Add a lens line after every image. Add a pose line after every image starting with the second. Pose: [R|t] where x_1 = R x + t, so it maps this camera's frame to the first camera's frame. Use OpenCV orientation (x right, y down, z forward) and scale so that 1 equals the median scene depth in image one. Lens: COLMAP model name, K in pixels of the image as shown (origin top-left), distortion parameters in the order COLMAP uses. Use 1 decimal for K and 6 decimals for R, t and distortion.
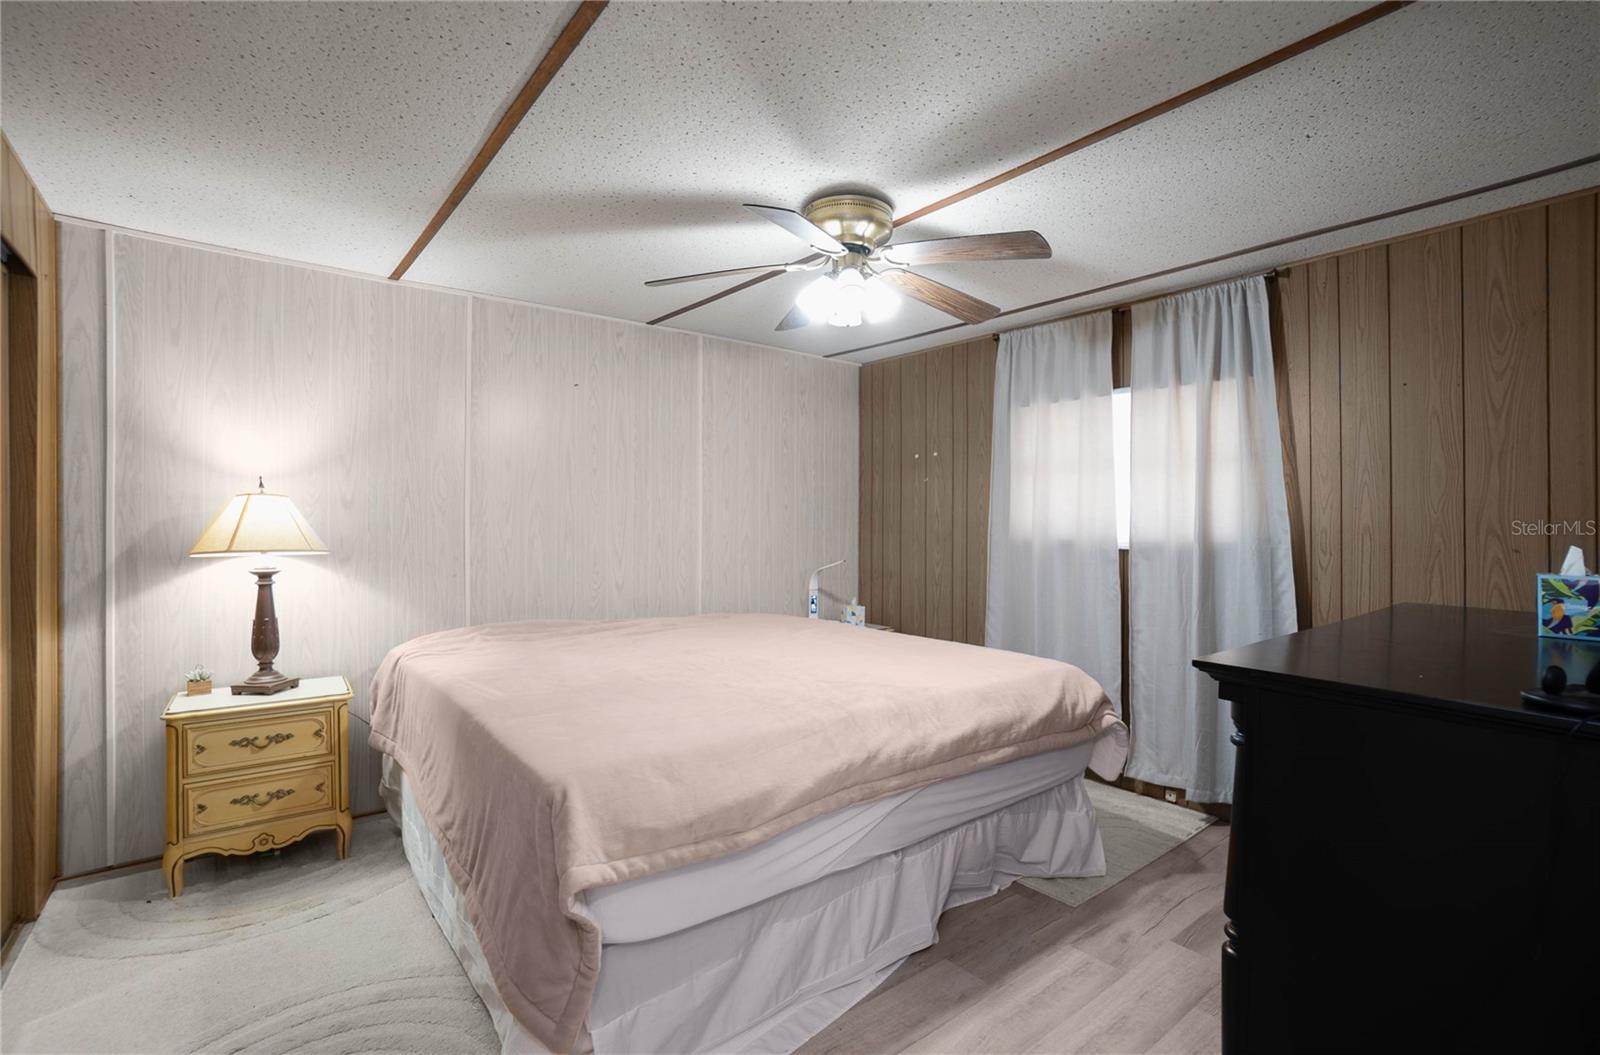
lens RADIAL K [[728.0, 0, 790.9], [0, 728.0, 520.0], [0, 0, 1]] dist [-0.026112, 0.002708]
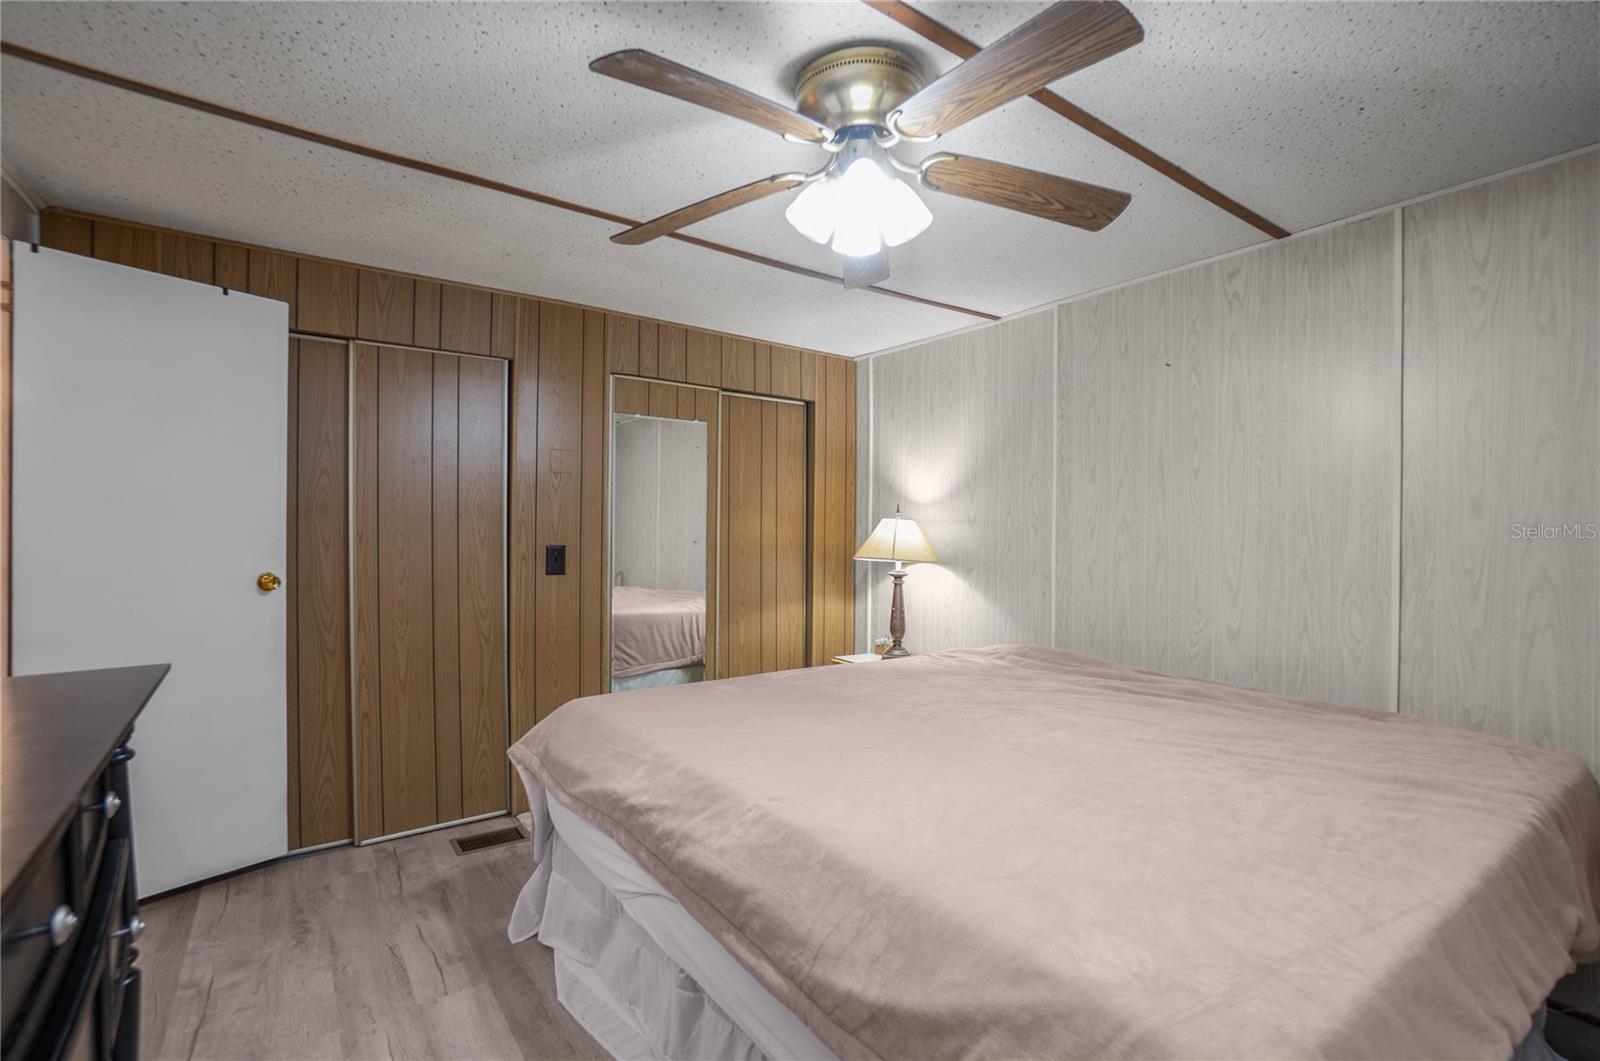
lens RADIAL K [[728.0, 0, 790.7], [0, 728.0, 541.1], [0, 0, 1]] dist [-0.026112, 0.002708]
pose [[-0.037412, 0.004693, -0.999289, 0.545905], [-0.009153, 0.999945, 0.005039, 0.003138], [0.999258, 0.009335, -0.037367, 0.690618]]
